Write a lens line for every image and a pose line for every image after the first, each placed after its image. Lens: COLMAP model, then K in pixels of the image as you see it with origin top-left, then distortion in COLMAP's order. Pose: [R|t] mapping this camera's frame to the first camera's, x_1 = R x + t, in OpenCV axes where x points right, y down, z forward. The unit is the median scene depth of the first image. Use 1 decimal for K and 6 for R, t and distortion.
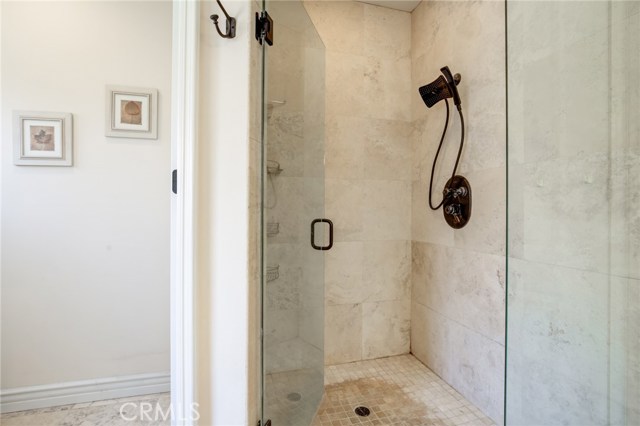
lens RADIAL K [[292.9, 0, 310.4], [0, 292.9, 210.9], [0, 0, 1]] dist [-0.016544, 0.003761]
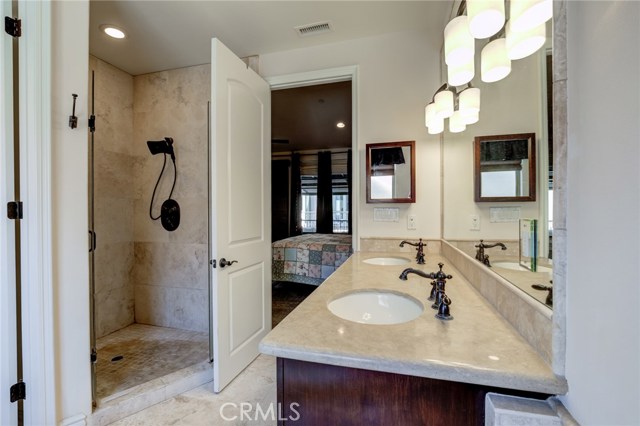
lens RADIAL K [[292.9, 0, 319.9], [0, 292.9, 211.9], [0, 0, 1]] dist [-0.016544, 0.003761]
pose [[0.482275, -0.005993, 0.875999, -0.512342], [0.004789, 0.999980, 0.004205, -0.048536], [-0.876007, 0.002167, 0.482294, -0.515169]]
